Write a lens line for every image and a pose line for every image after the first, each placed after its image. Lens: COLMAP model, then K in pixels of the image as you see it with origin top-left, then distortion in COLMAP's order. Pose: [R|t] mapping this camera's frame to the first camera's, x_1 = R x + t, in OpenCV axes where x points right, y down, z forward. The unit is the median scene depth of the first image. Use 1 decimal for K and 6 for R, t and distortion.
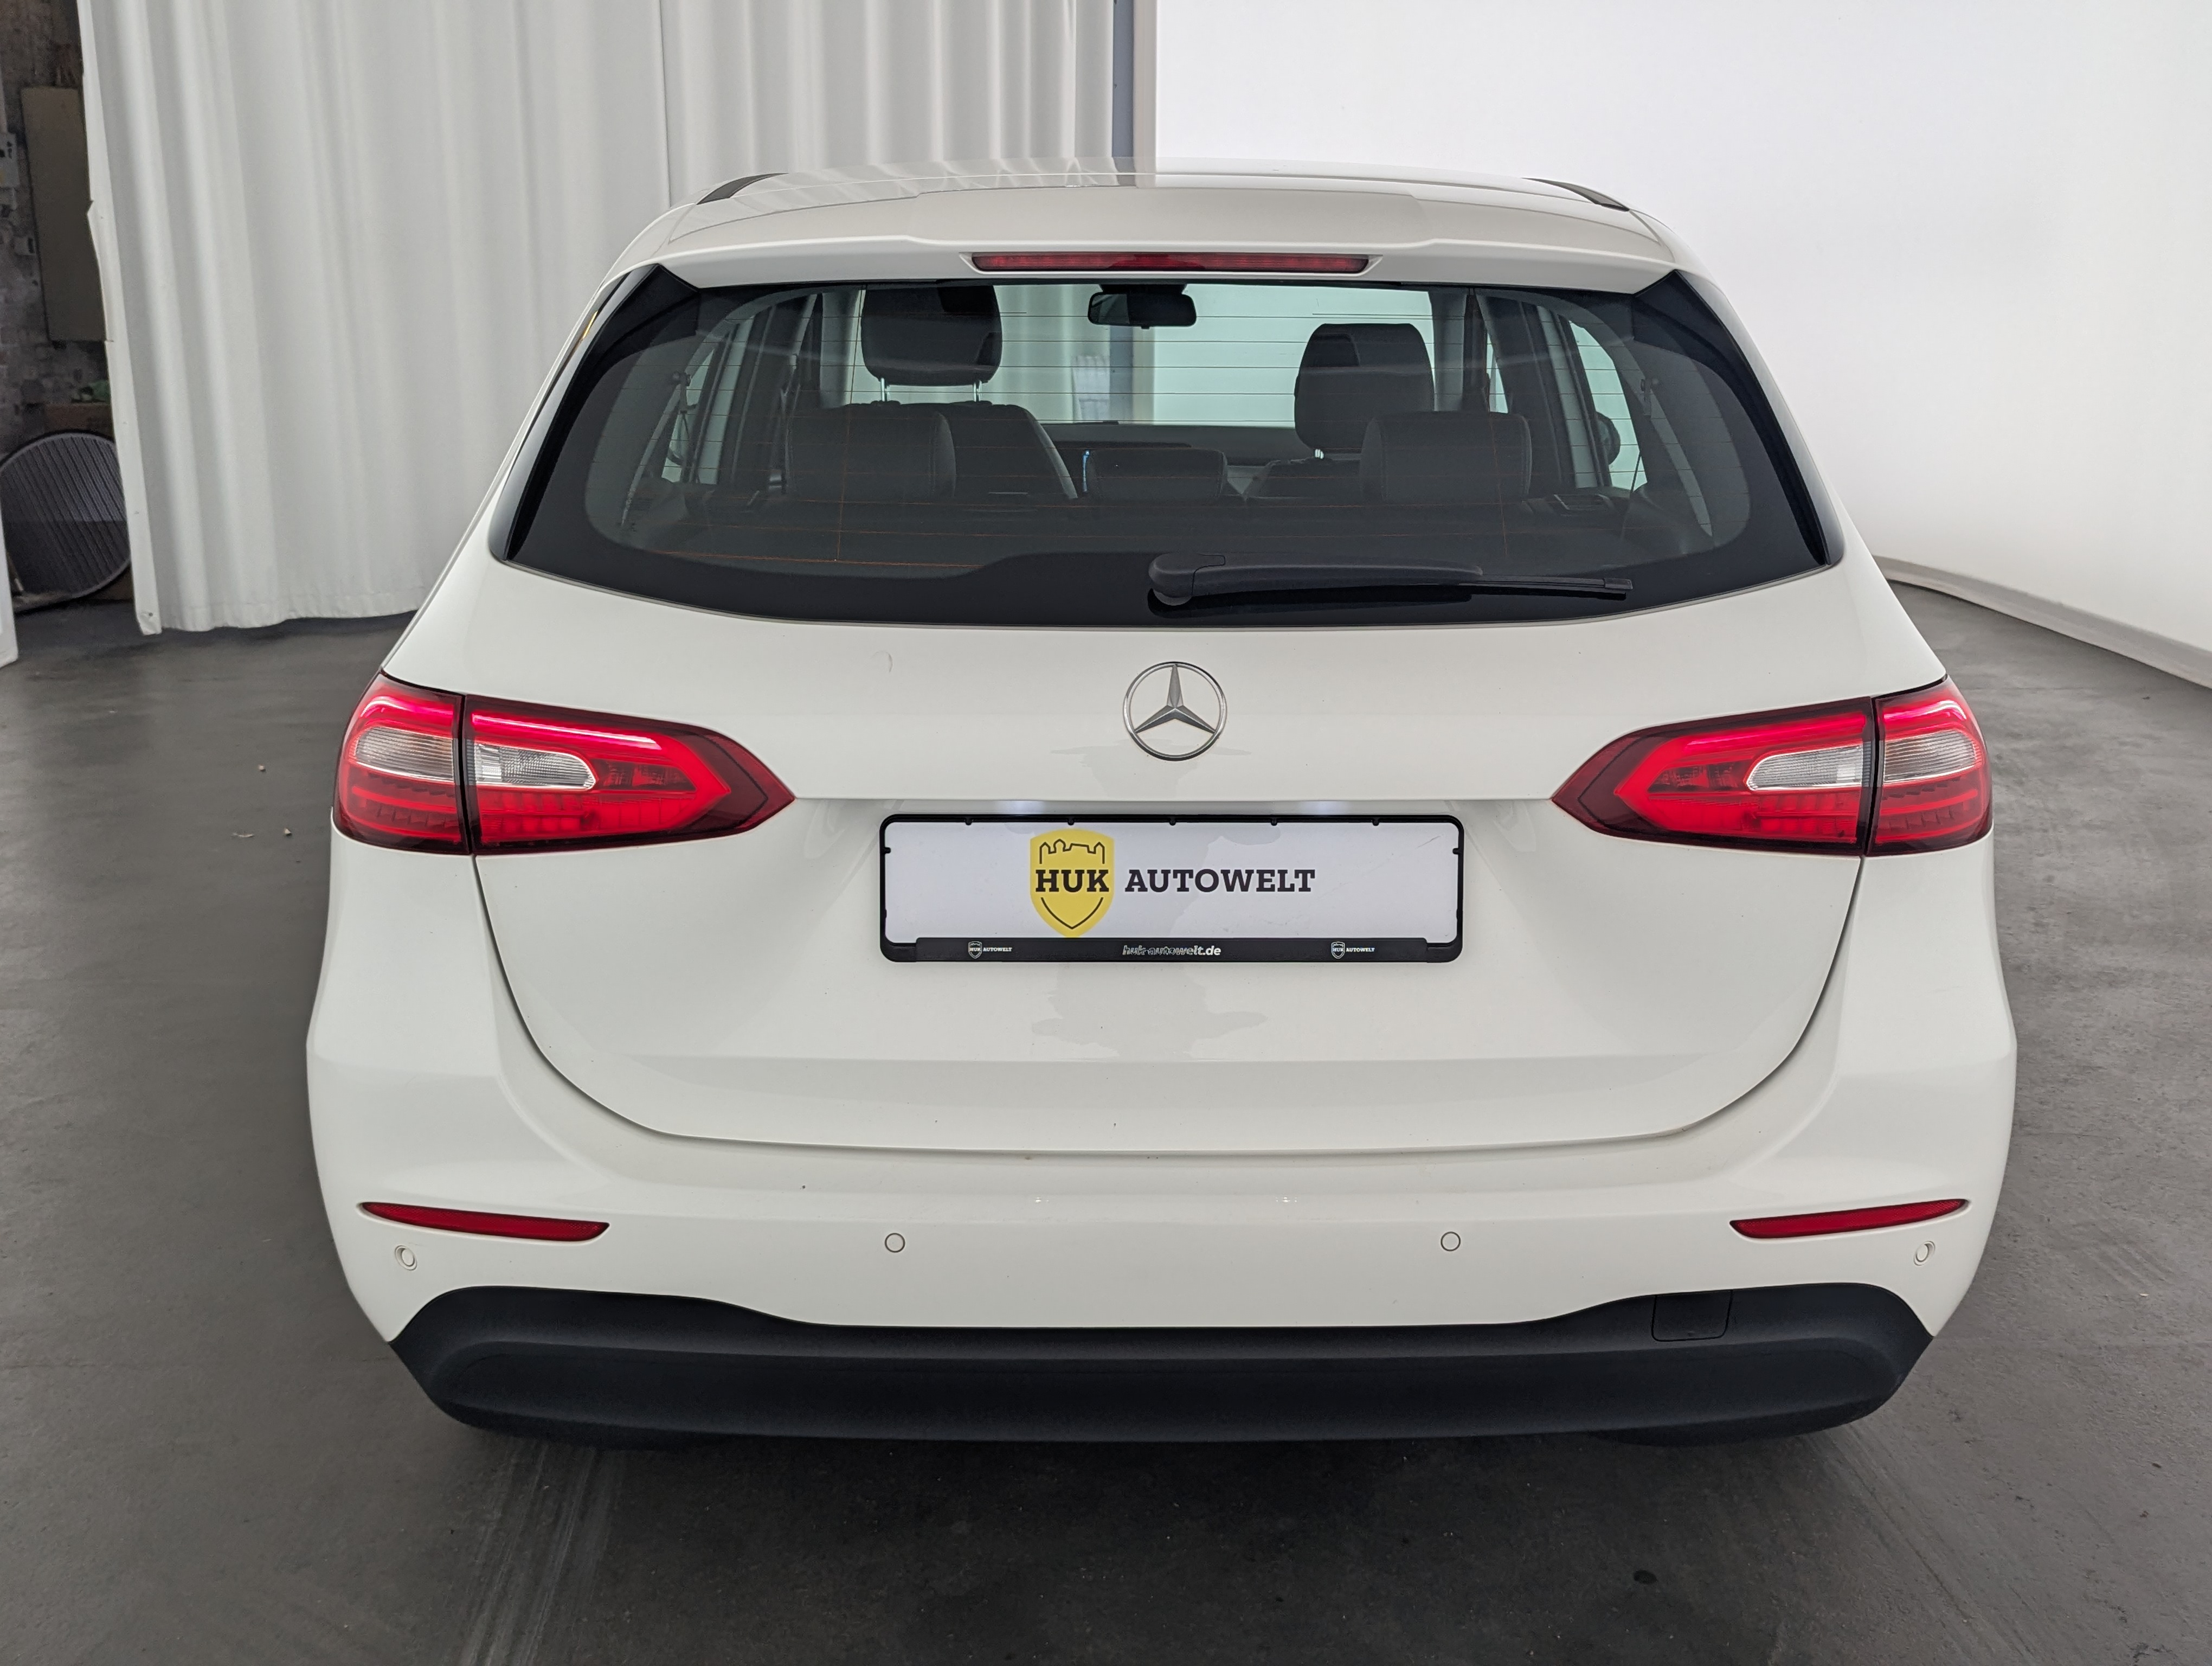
lens RADIAL K [[1961.4, 0, 1100.0], [0, 1961.4, 774.8], [0, 0, 1]] dist [0.002529, -0.035591]
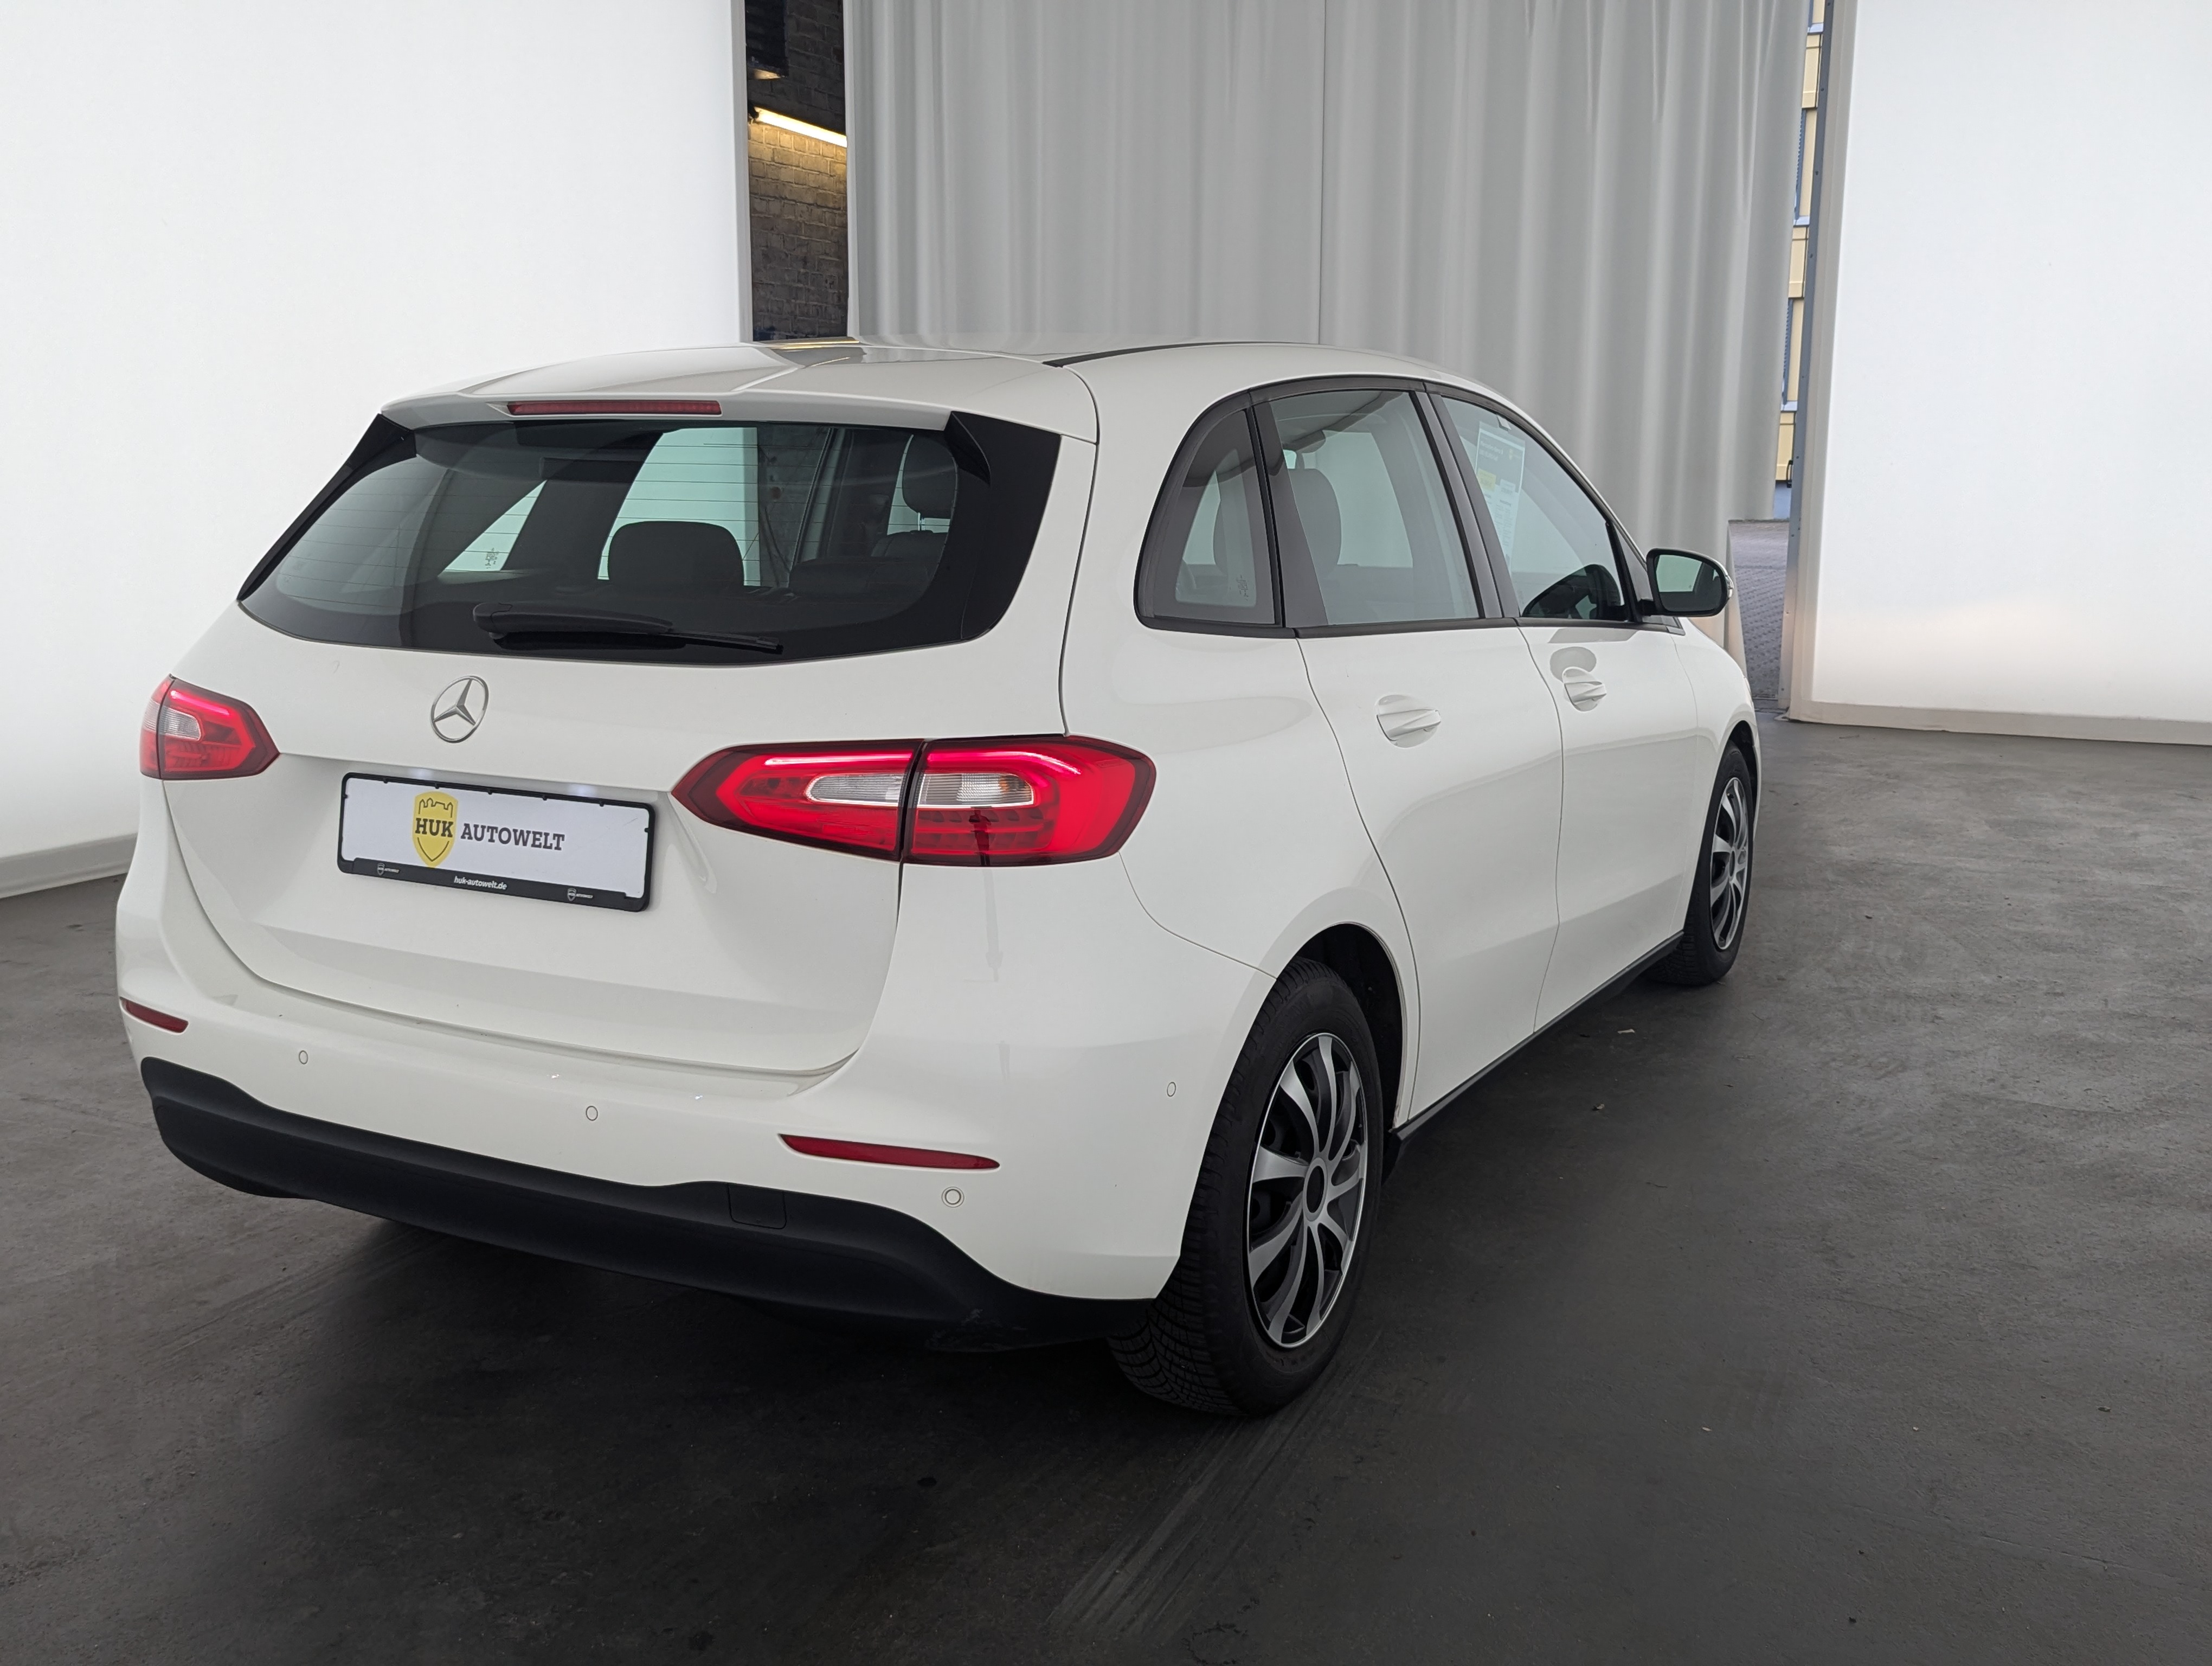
lens RADIAL K [[1961.4, 0, 1122.1], [0, 1961.4, 836.4], [0, 0, 1]] dist [0.002529, -0.035591]
pose [[0.892714, 0.088057, -0.441936, 1.074419], [-0.111920, 0.993318, -0.028158, 0.044334], [0.436503, 0.074599, 0.896605, -0.071418]]
